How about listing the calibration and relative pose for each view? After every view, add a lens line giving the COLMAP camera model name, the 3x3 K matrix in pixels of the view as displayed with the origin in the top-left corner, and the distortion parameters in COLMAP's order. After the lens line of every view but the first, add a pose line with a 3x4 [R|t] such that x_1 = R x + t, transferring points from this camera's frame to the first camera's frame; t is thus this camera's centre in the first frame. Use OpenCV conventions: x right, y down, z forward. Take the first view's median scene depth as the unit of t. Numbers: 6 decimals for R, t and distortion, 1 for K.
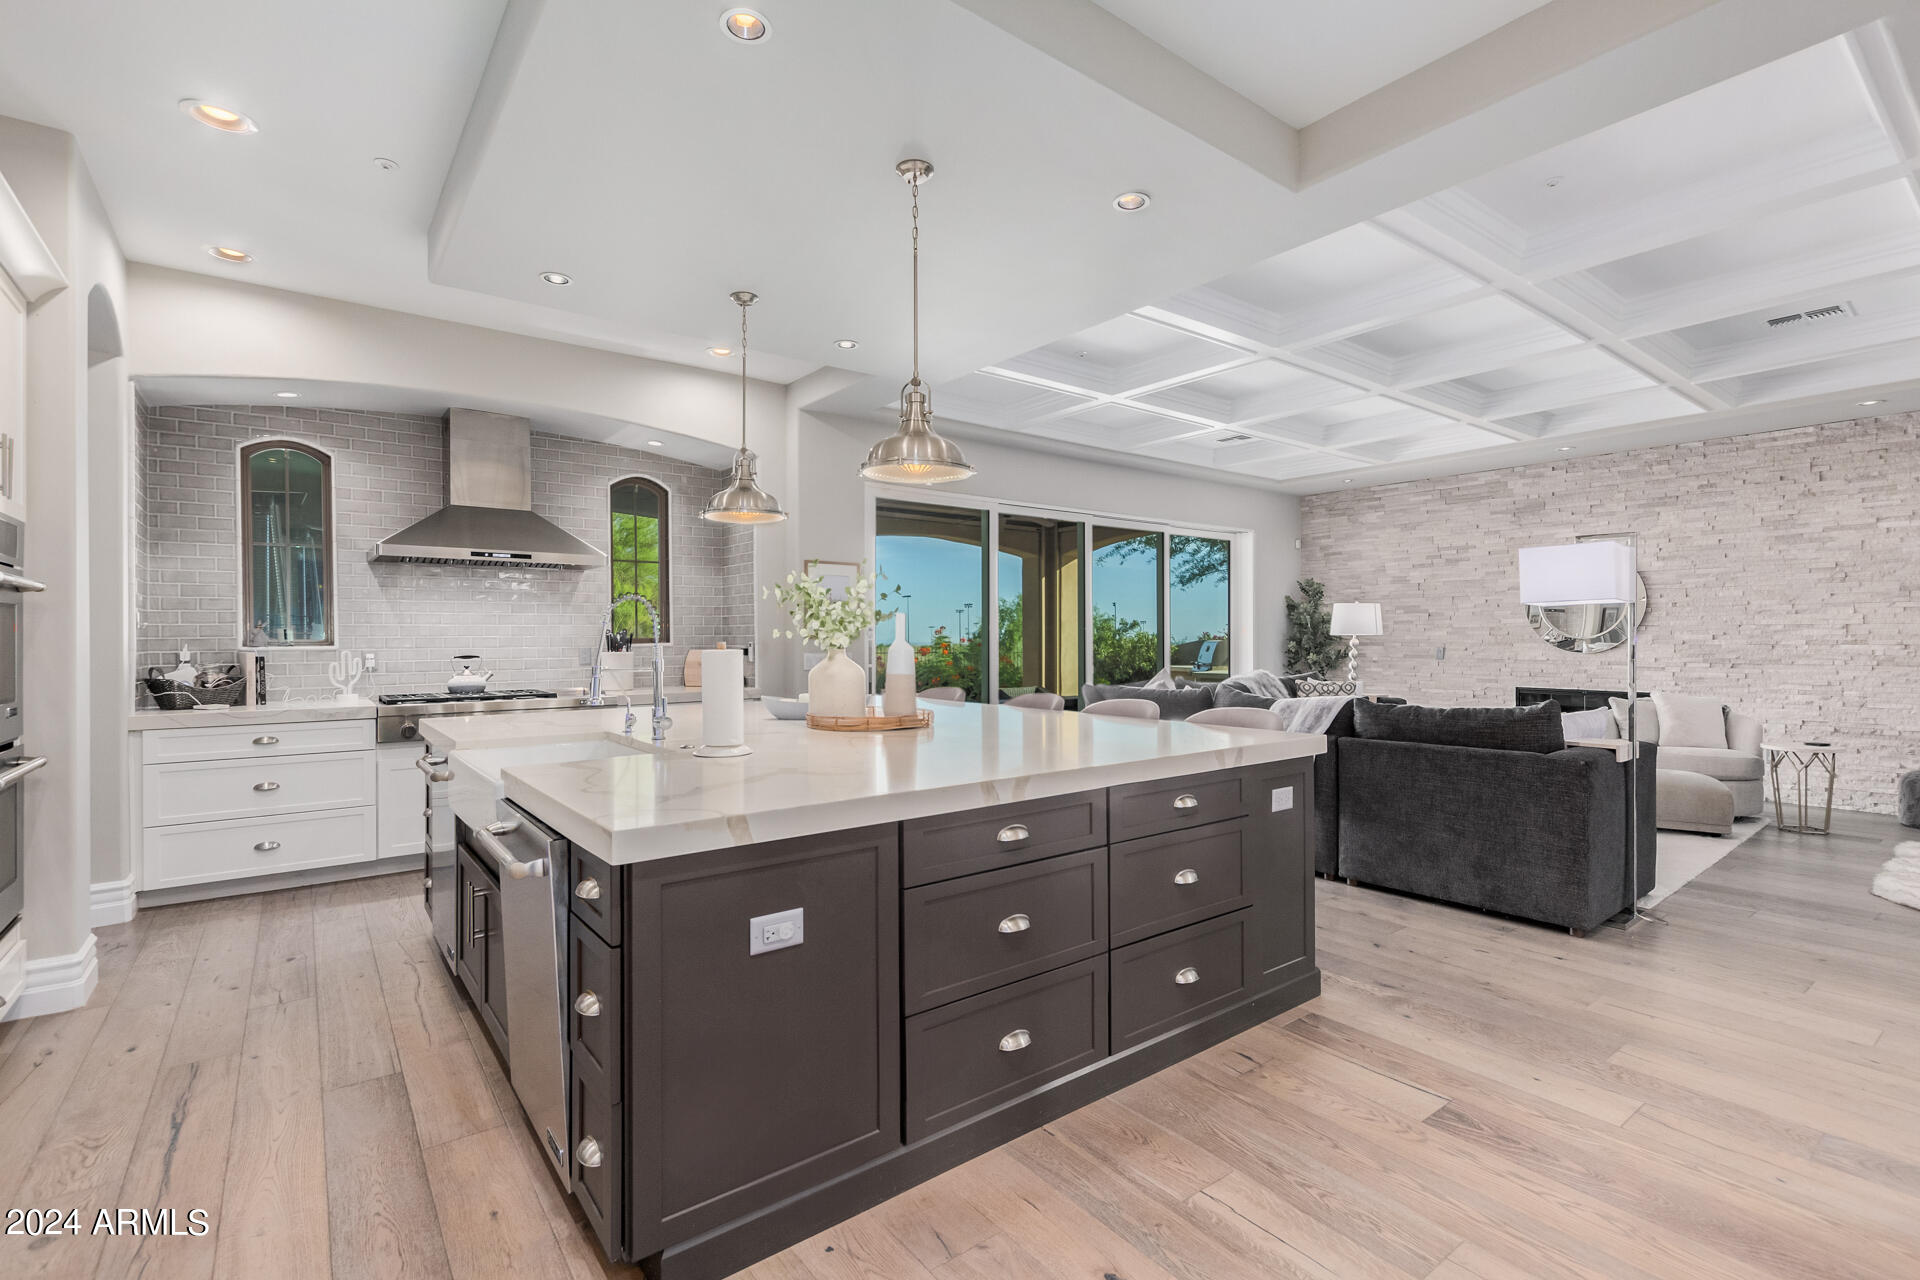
lens RADIAL K [[885.4, 0, 966.9], [0, 885.4, 638.3], [0, 0, 1]] dist [0.009248, -0.006098]
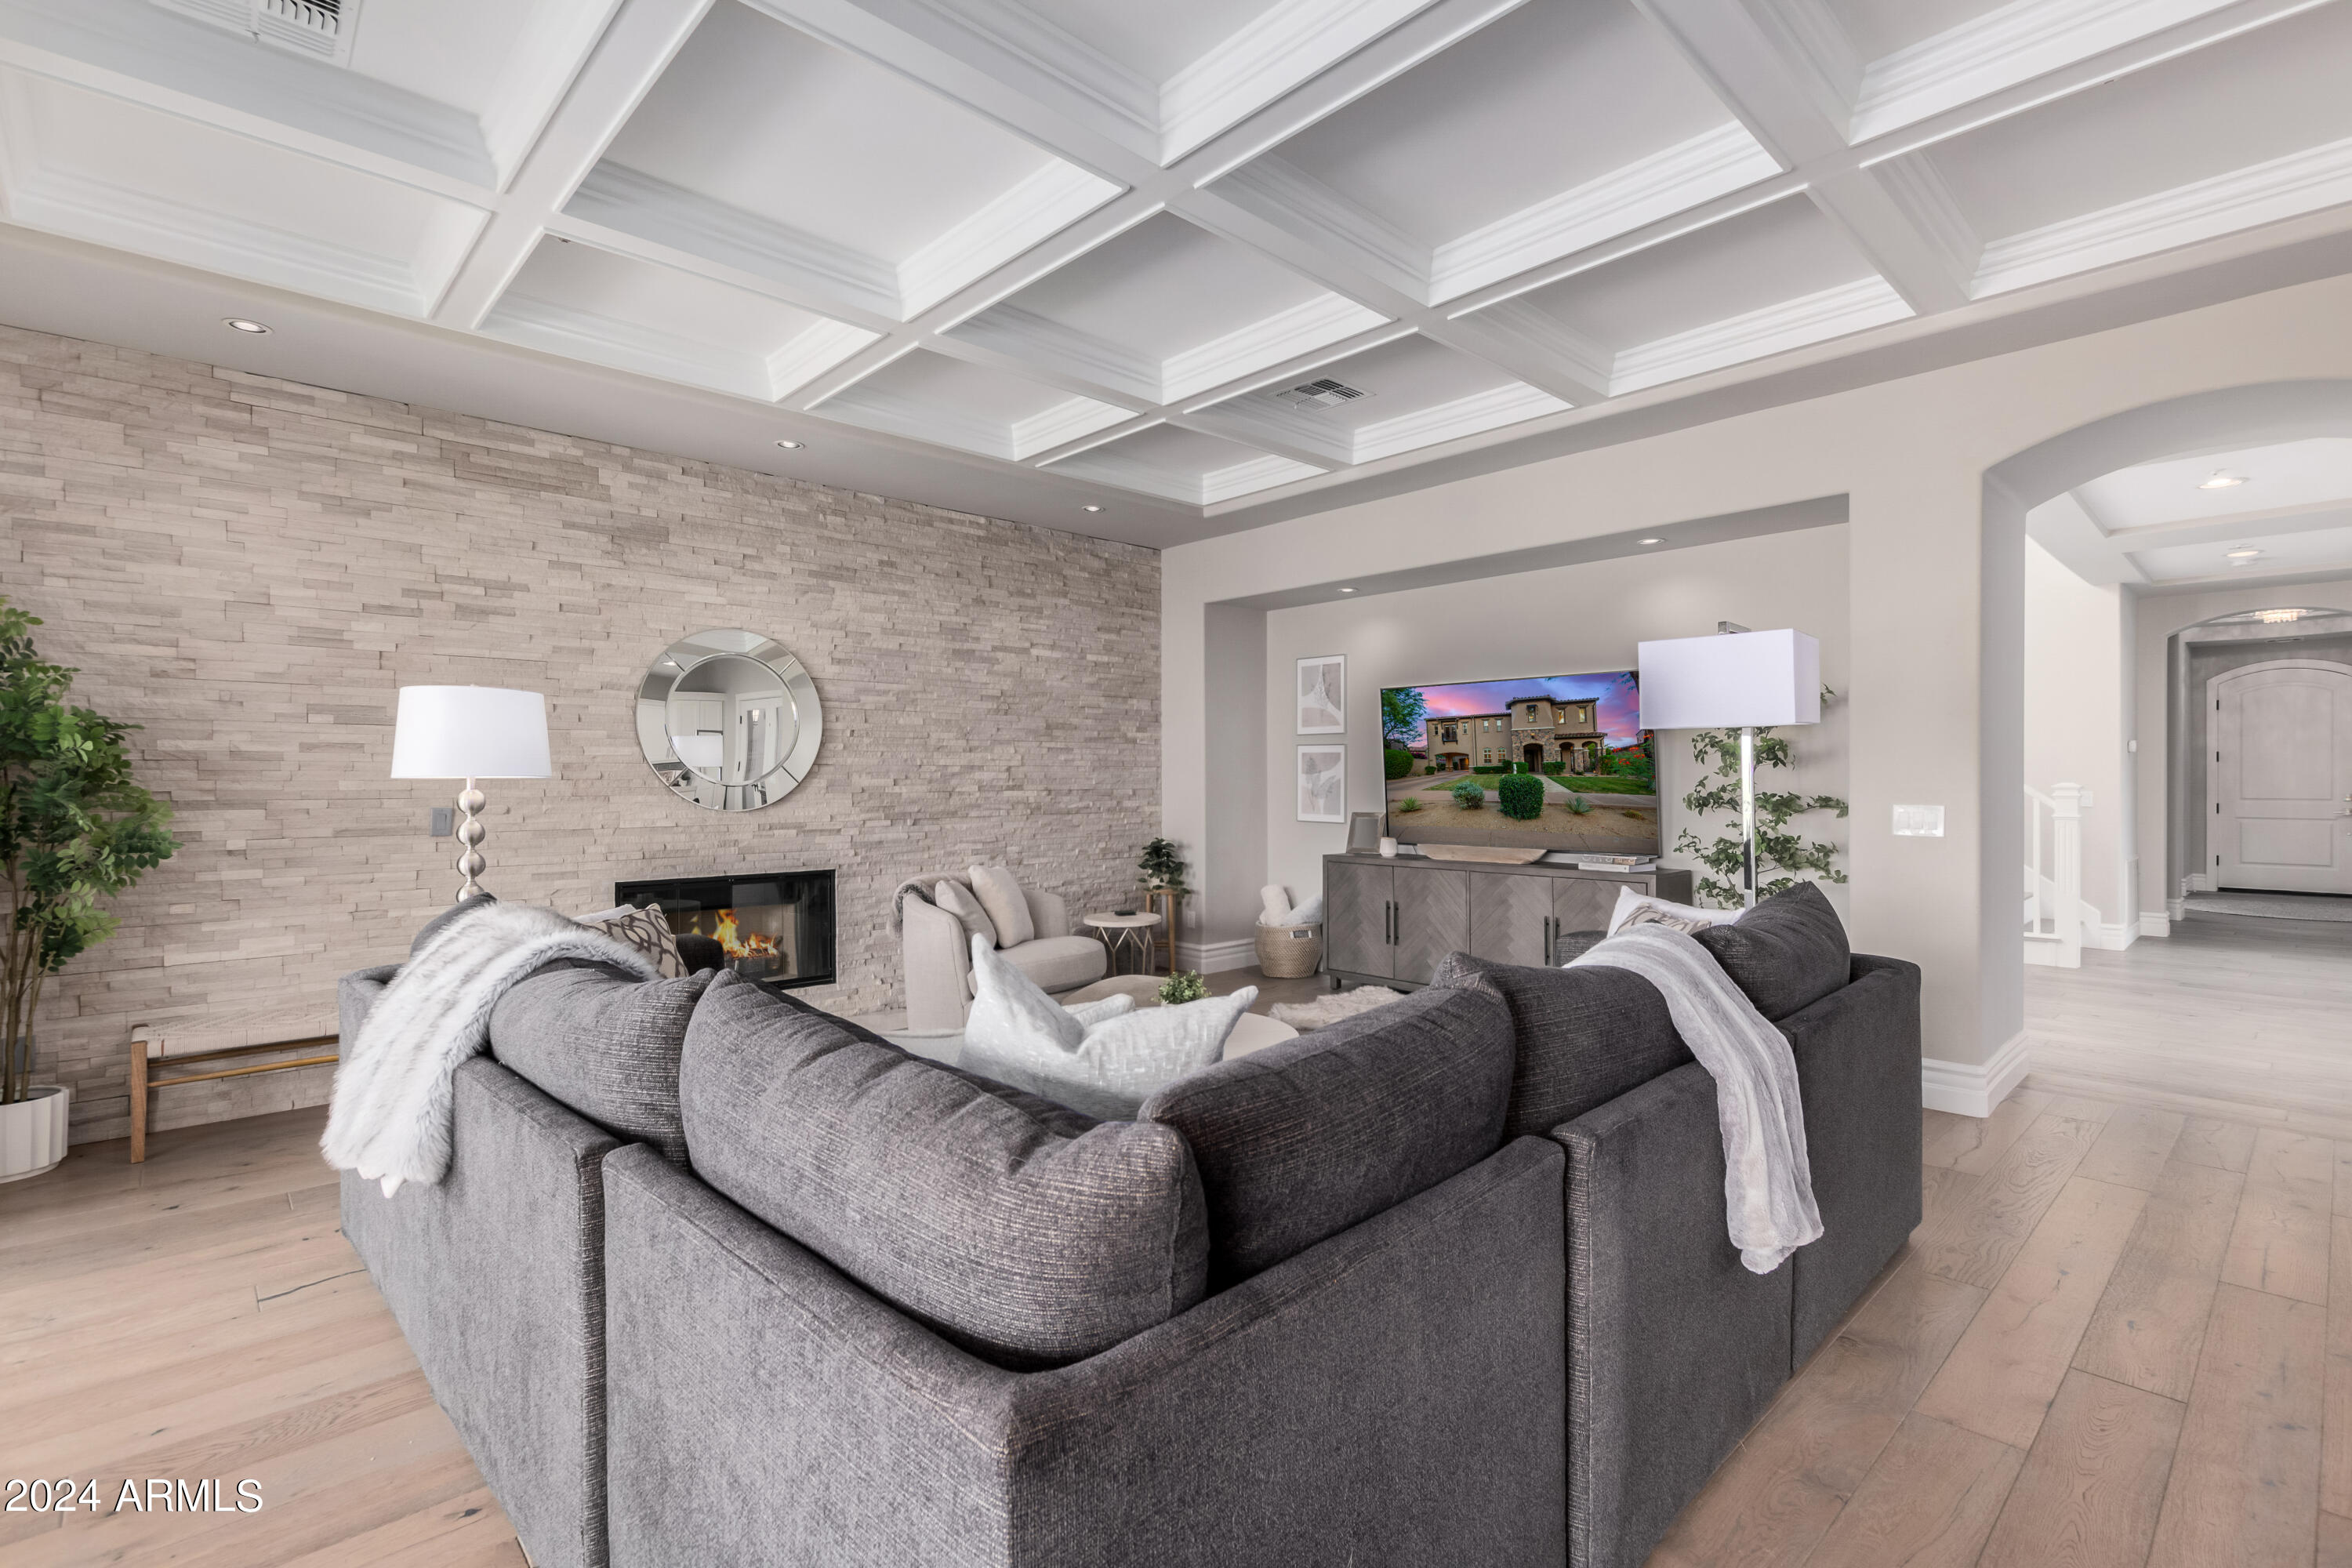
lens RADIAL K [[1084.7, 0, 1202.3], [0, 1084.7, 788.3], [0, 0, 1]] dist [0.009248, -0.006098]
pose [[-0.109417, -0.005204, 0.993982, -0.036198], [0.006926, 0.999958, 0.005998, 0.000099], [-0.993972, 0.007540, -0.109377, 0.877776]]
